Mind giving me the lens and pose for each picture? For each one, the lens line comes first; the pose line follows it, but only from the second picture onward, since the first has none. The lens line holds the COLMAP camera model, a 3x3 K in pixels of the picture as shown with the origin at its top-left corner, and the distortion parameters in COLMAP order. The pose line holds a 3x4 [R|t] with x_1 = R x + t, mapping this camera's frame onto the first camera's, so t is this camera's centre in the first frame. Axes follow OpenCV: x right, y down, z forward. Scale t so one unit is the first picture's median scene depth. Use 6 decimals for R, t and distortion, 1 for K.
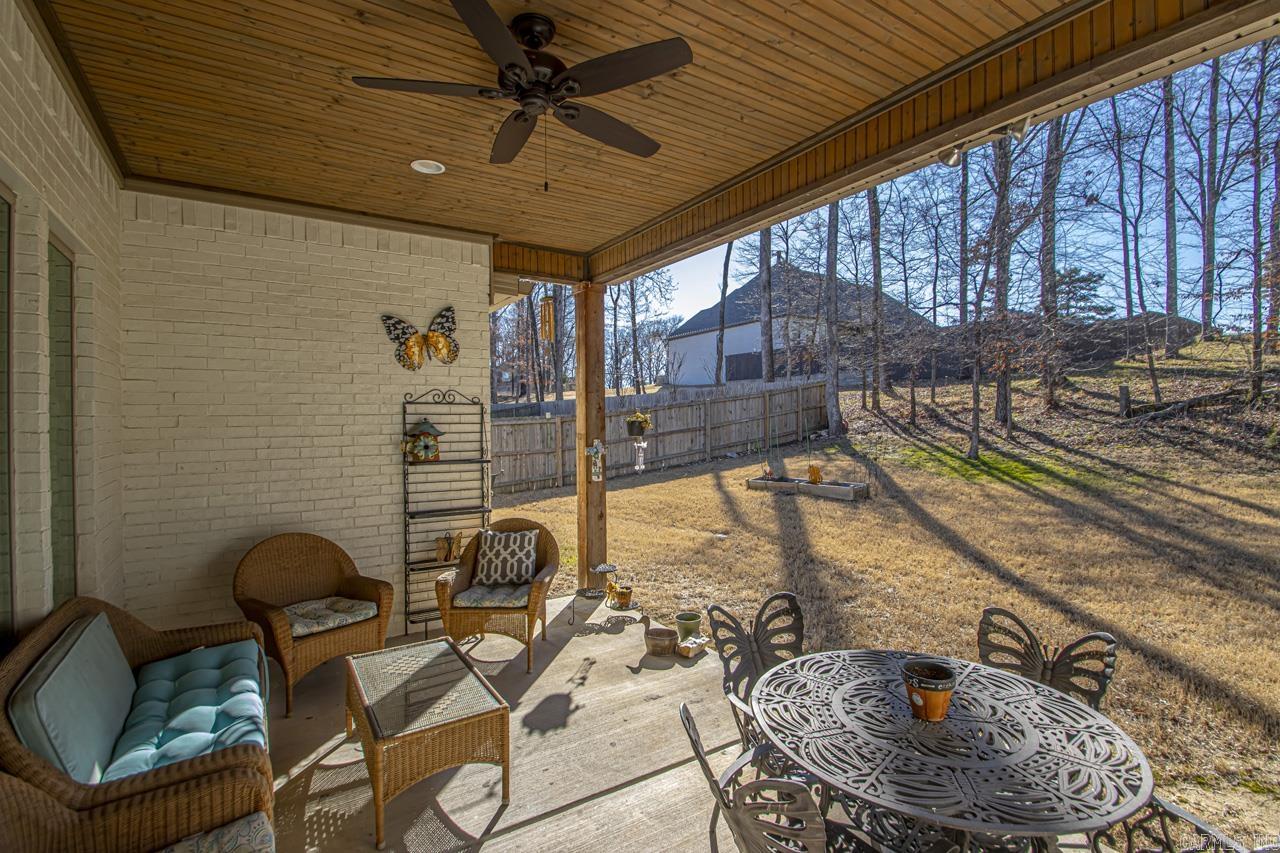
lens RADIAL K [[597.7, 0, 640.2], [0, 597.7, 426.5], [0, 0, 1]] dist [0.004582, -0.008016]
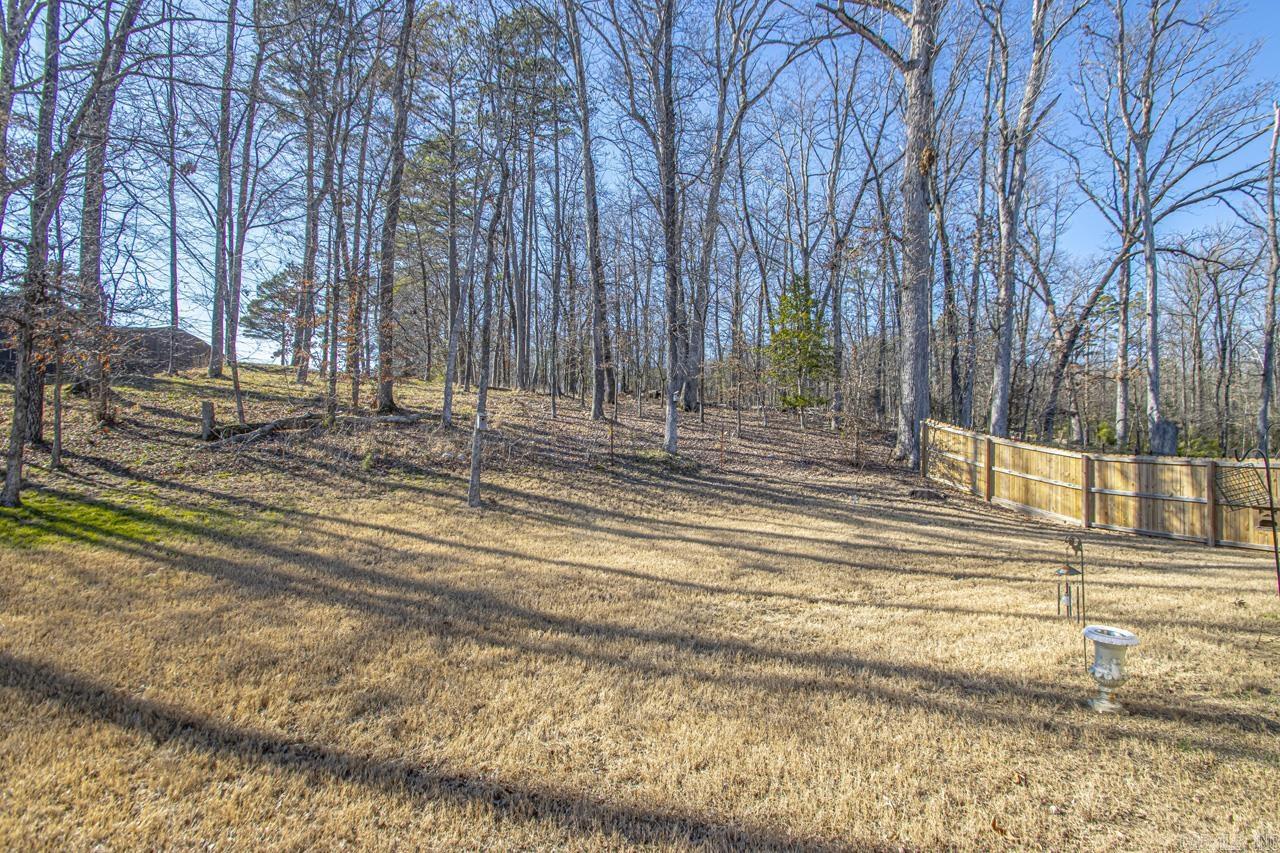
lens RADIAL K [[597.7, 0, 644.2], [0, 597.7, 425.1], [0, 0, 1]] dist [0.004582, -0.008016]
pose [[0.168189, 0.030258, 0.985290, 0.060755], [-0.001207, 0.999534, -0.030490, -0.011204], [-0.985754, 0.003939, 0.168148, 0.246634]]
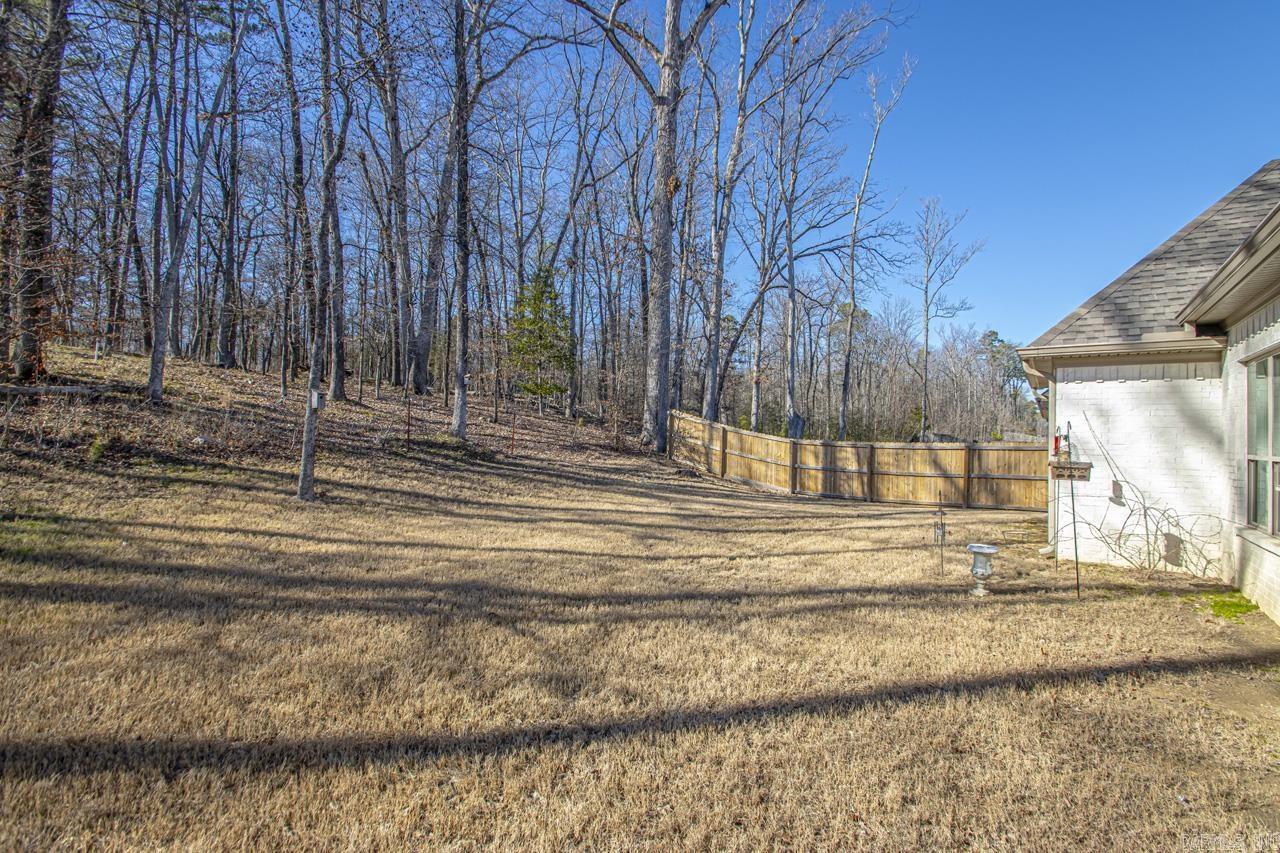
lens RADIAL K [[597.7, 0, 638.0], [0, 597.7, 430.9], [0, 0, 1]] dist [0.004582, -0.008016]
pose [[-0.362074, -0.003013, 0.932145, 0.046606], [-0.010646, 0.999943, -0.000903, -0.009164], [-0.932089, -0.010250, -0.362085, 0.455836]]
